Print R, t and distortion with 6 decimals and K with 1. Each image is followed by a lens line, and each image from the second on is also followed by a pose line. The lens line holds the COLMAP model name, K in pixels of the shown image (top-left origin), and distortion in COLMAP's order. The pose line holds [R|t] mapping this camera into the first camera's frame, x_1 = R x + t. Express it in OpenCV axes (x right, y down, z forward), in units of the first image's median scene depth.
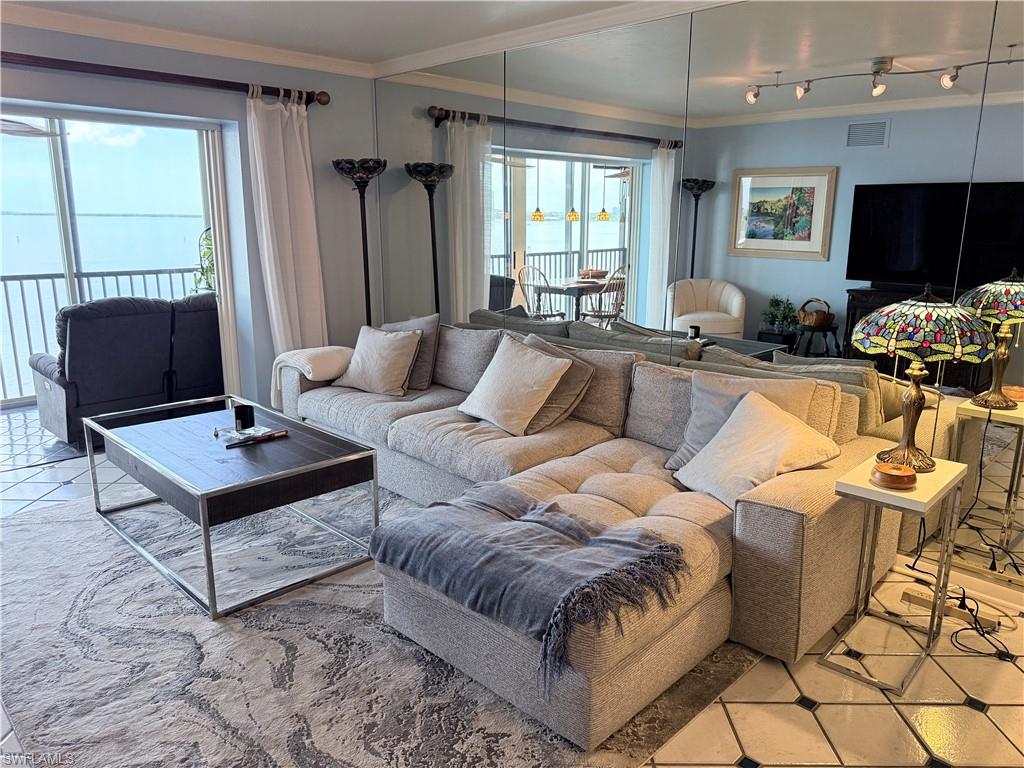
lens RADIAL K [[723.2, 0, 514.1], [0, 723.2, 383.3], [0, 0, 1]] dist [0.058123, -0.078074]
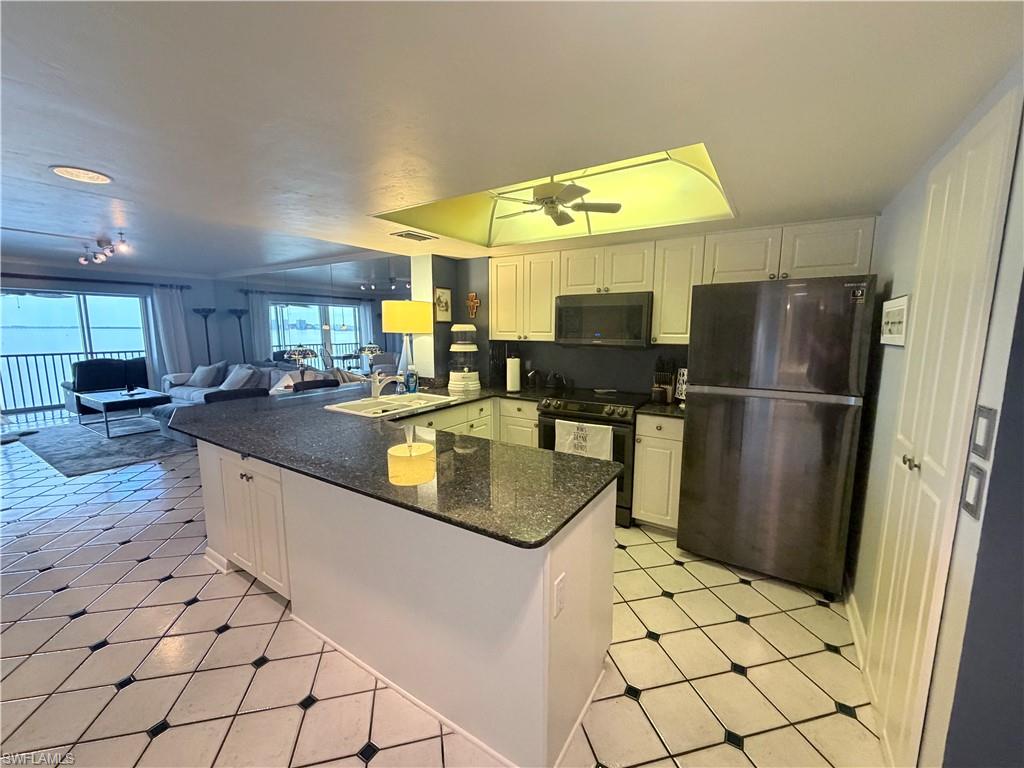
lens RADIAL K [[409.8, 0, 509.2], [0, 409.8, 384.3], [0, 0, 1]] dist [-0.002466, 0.000742]
pose [[0.977161, -0.031962, 0.210084, 0.649129], [0.050625, 0.995173, -0.084066, 0.192968], [-0.206383, 0.092781, 0.974062, -0.820485]]
